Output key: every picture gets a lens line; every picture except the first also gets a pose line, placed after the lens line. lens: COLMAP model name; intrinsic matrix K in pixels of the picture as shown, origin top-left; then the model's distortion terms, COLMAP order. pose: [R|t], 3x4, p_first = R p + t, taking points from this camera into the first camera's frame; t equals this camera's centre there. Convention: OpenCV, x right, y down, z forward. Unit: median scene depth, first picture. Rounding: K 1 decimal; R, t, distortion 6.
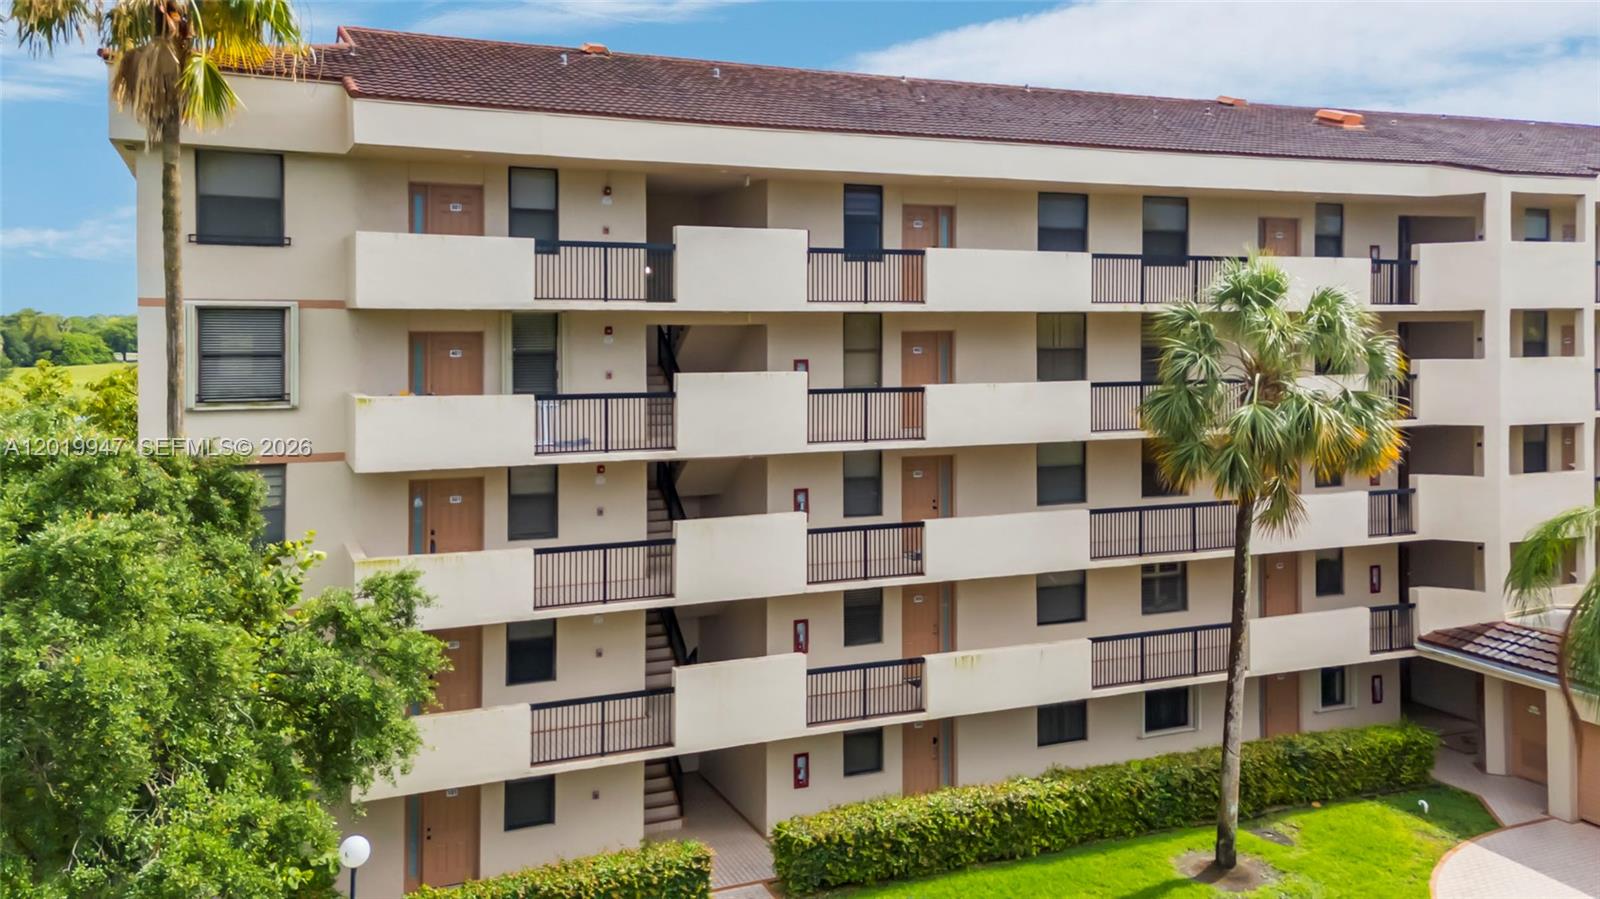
lens RADIAL K [[1189.3, 0, 721.8], [0, 1189.3, 352.3], [0, 0, 1]] dist [0.065533, 0.007300]
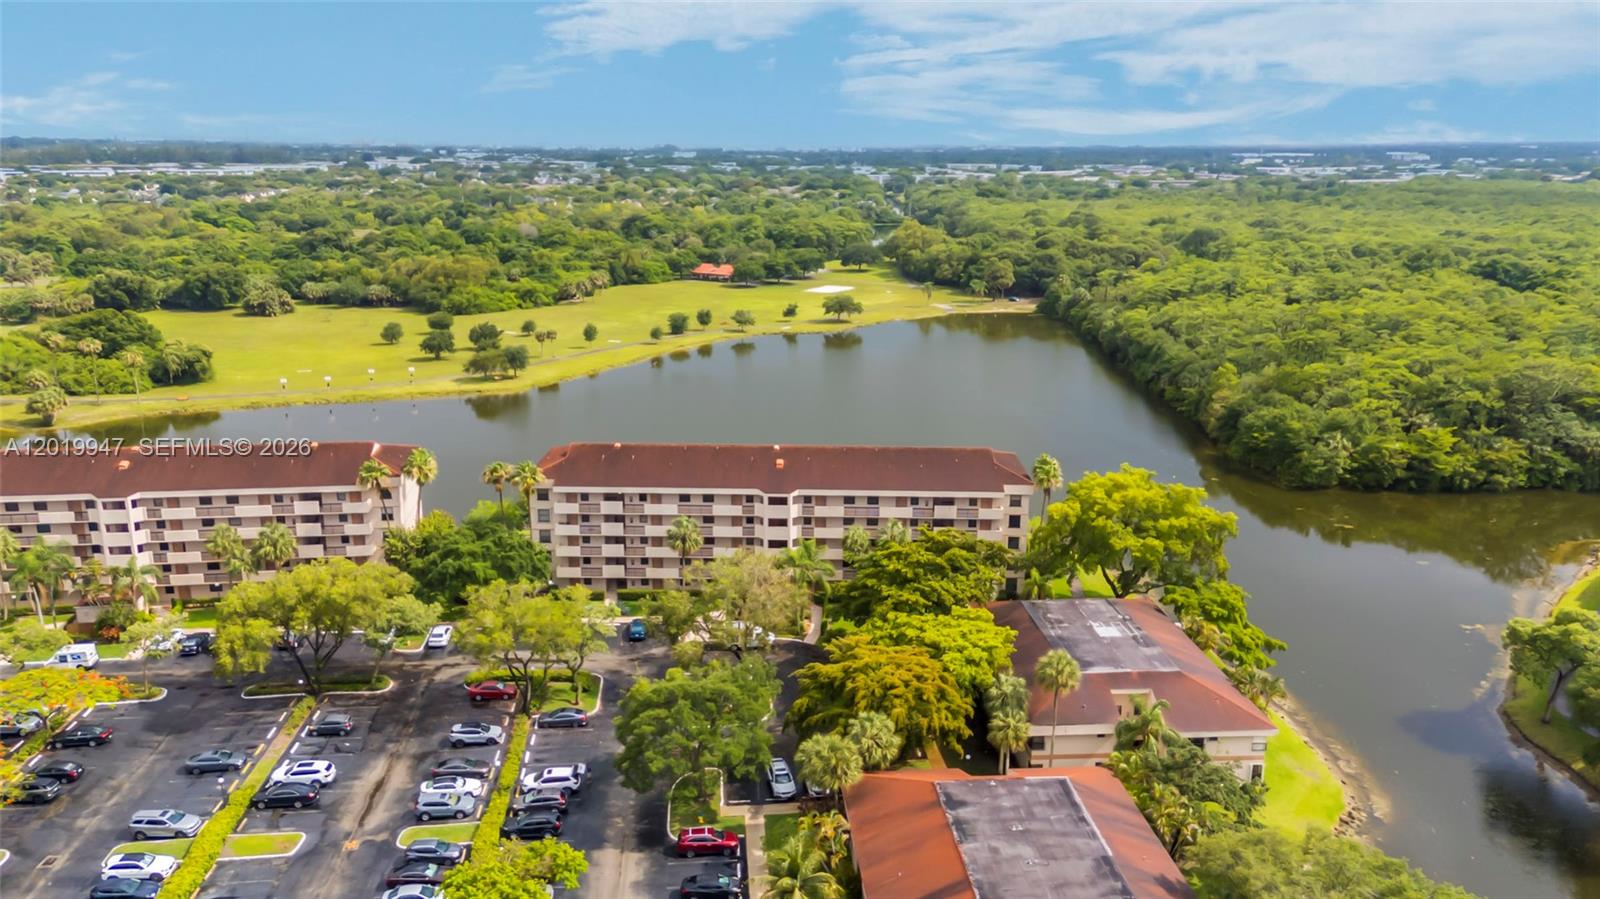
lens RADIAL K [[1189.3, 0, 812.0], [0, 1189.3, 474.3], [0, 0, 1]] dist [0.065533, 0.007300]
pose [[0.917983, 0.116564, -0.379104, 3.097854], [-0.019316, 0.967843, 0.250811, -1.706701], [0.396149, -0.222918, 0.890715, -3.864123]]
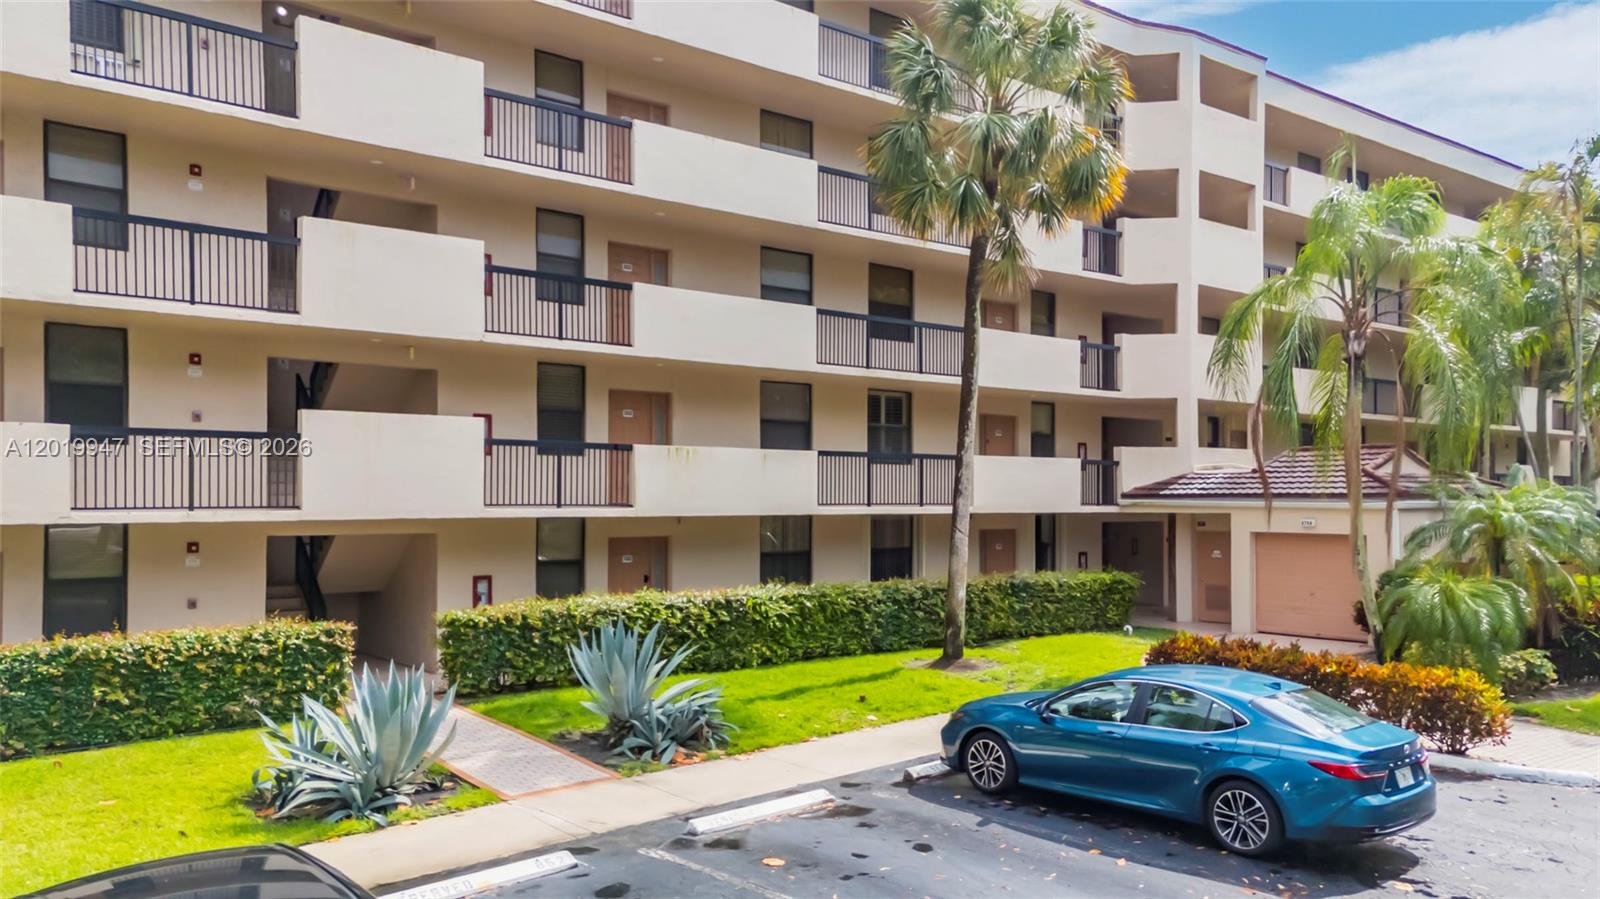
lens RADIAL K [[1189.3, 0, 797.4], [0, 1189.3, 494.5], [0, 0, 1]] dist [0.065533, 0.007300]
pose [[0.959019, 0.002240, 0.283333, 0.041566], [0.002718, 0.999850, -0.017104, 0.295732], [-0.283328, 0.017173, 0.958869, 0.154235]]
